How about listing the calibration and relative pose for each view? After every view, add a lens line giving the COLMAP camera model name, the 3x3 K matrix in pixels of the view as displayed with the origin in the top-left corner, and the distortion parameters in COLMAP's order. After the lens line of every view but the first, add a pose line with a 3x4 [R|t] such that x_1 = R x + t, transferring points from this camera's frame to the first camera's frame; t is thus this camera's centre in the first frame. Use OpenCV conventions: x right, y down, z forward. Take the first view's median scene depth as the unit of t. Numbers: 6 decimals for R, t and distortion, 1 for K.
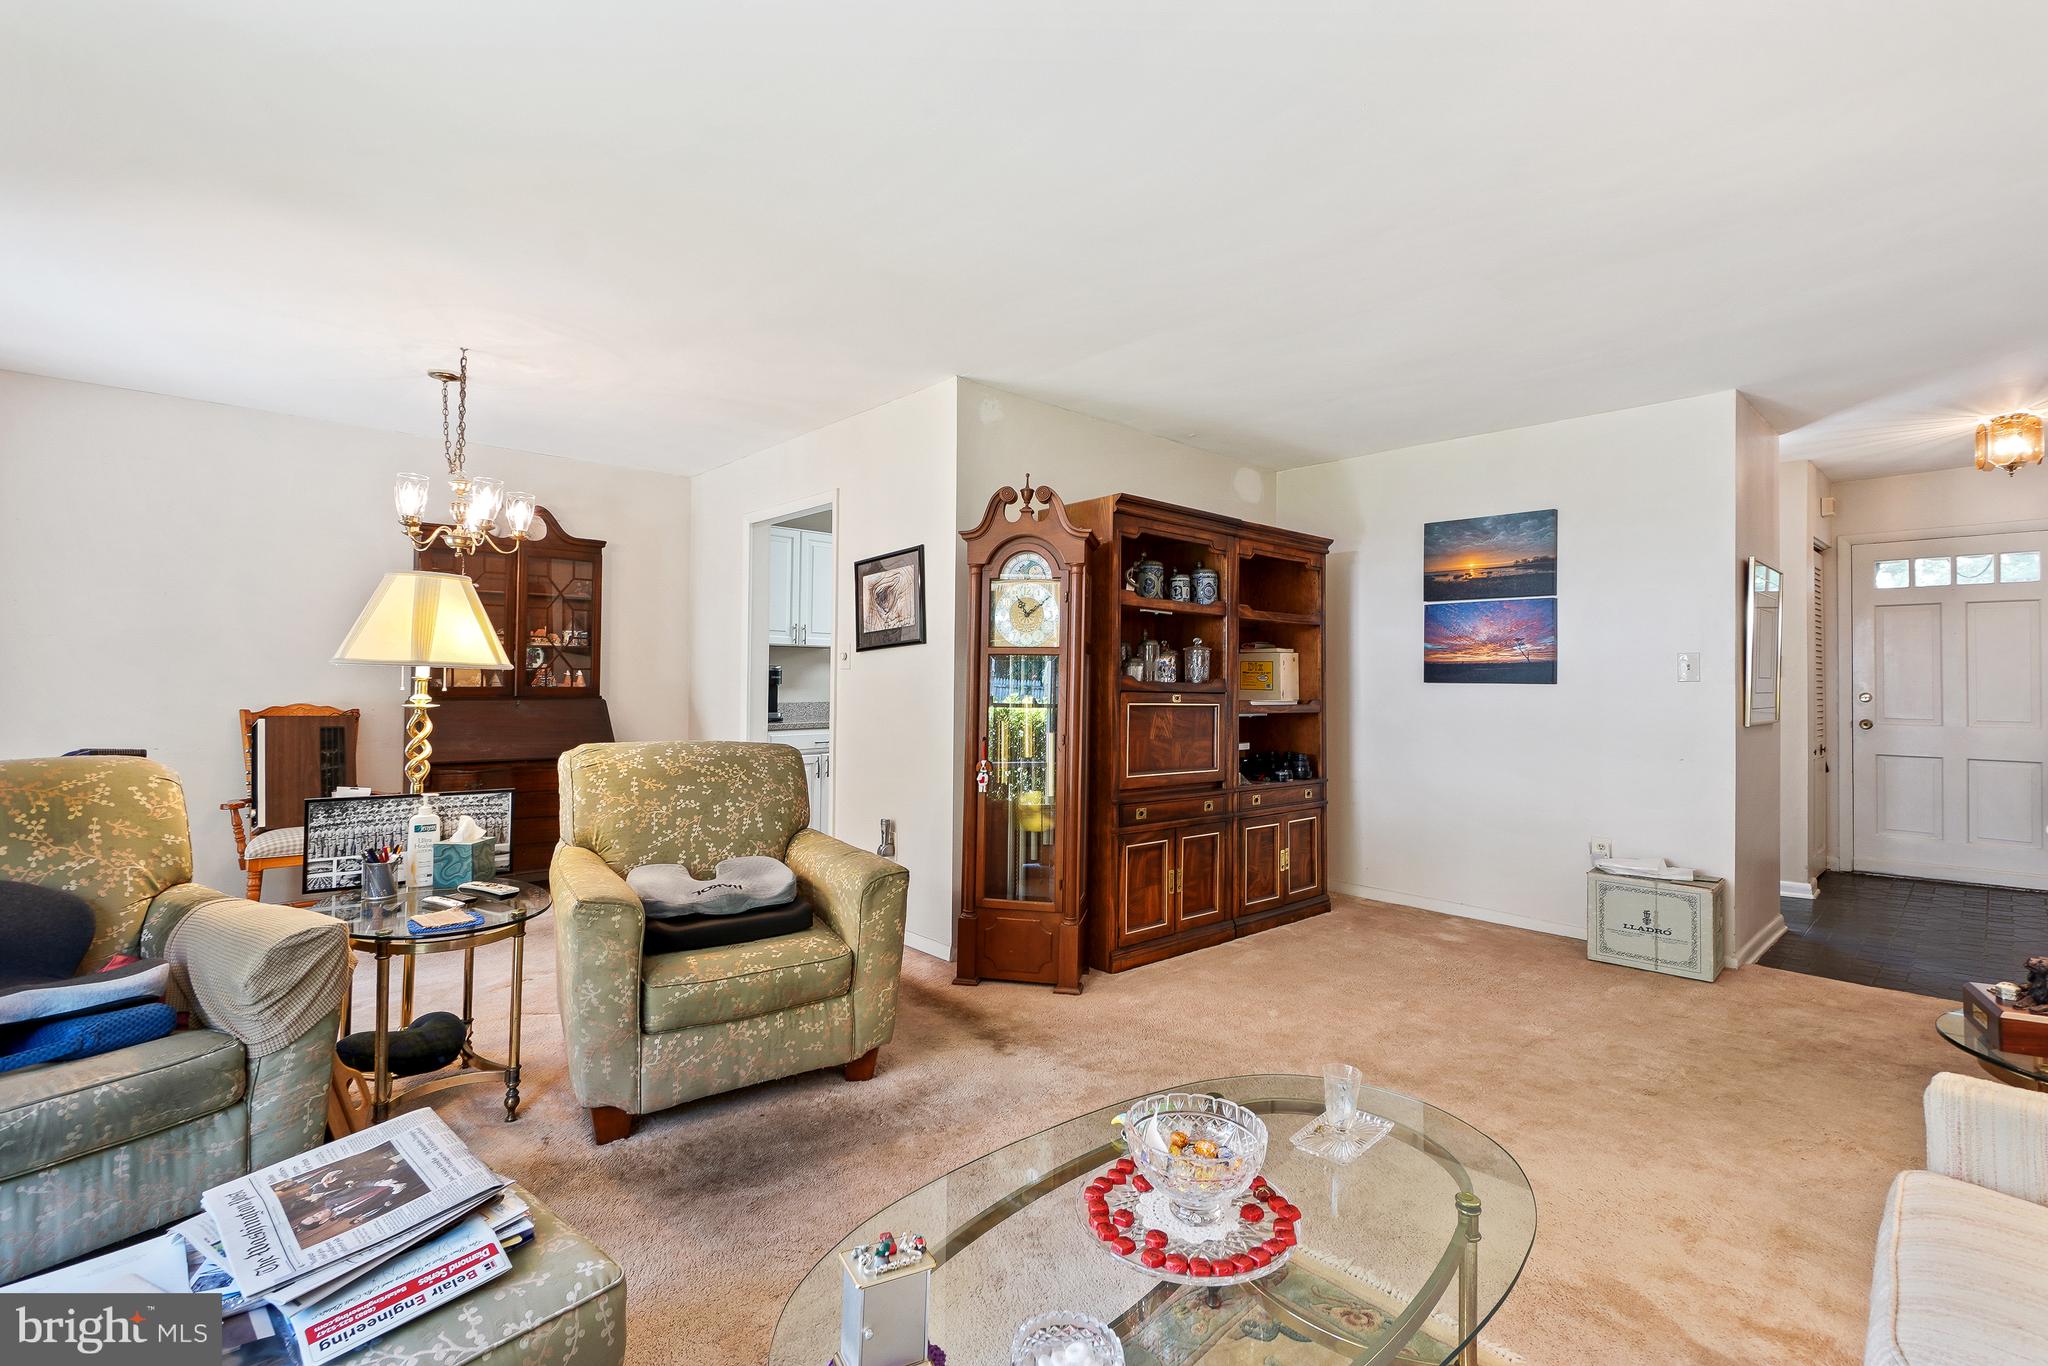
lens RADIAL K [[905.0, 0, 1024.4], [0, 905.0, 690.6], [0, 0, 1]] dist [-0.000997, -0.000043]
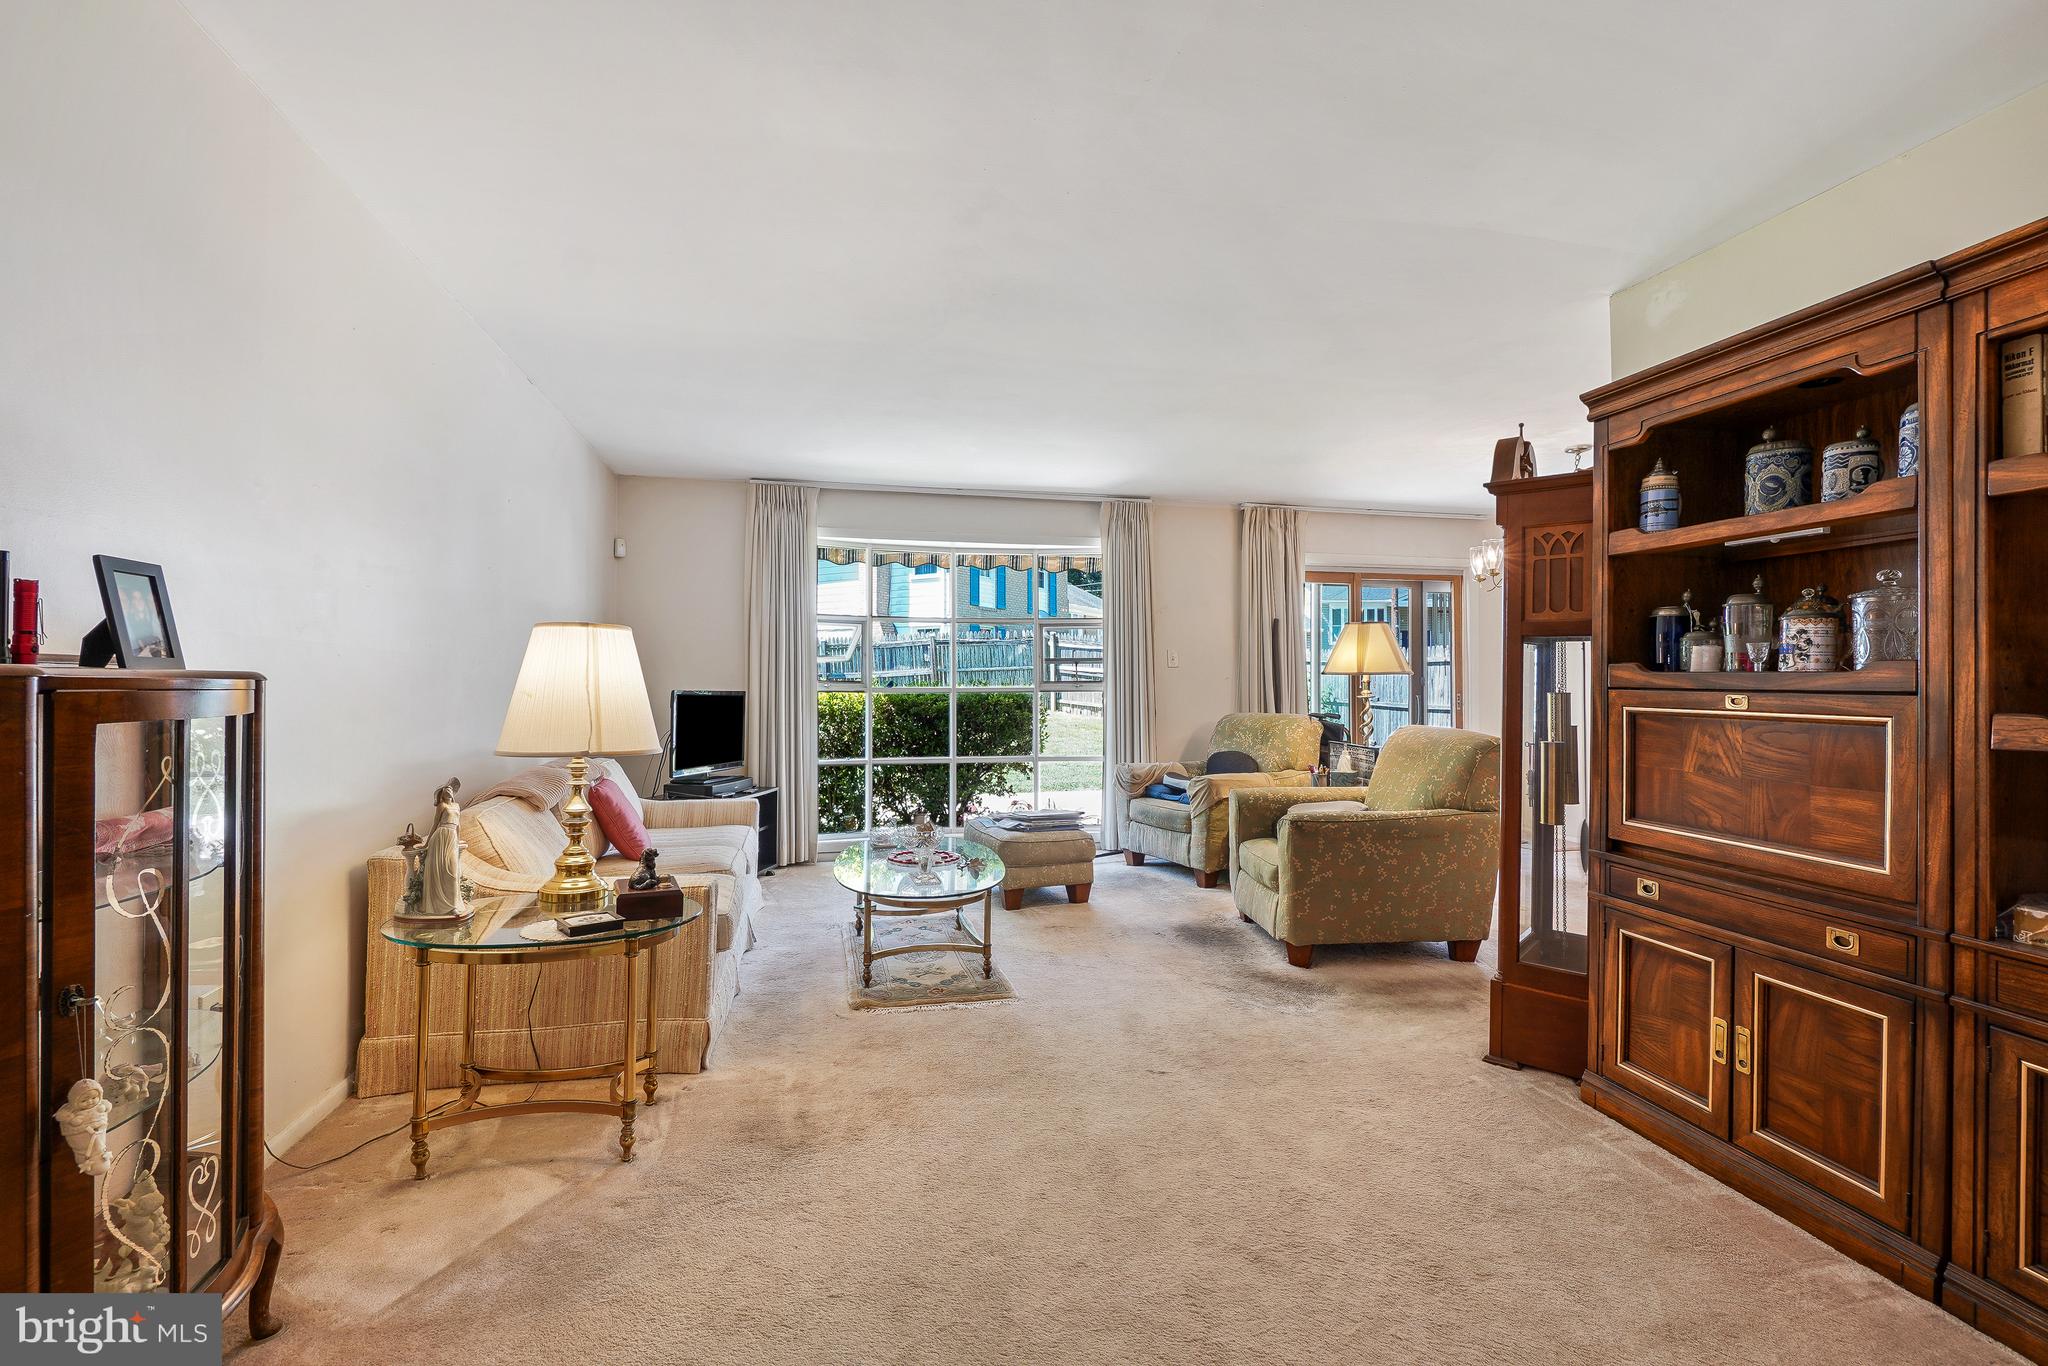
lens RADIAL K [[882.9, 0, 1024.0], [0, 882.9, 683.0], [0, 0, 1]] dist [-0.000184, -0.000026]
pose [[-0.505379, -0.002204, -0.862895, 0.825076], [0.000569, 0.999996, -0.002887, -0.001316], [0.862897, -0.001950, -0.505375, 0.903989]]
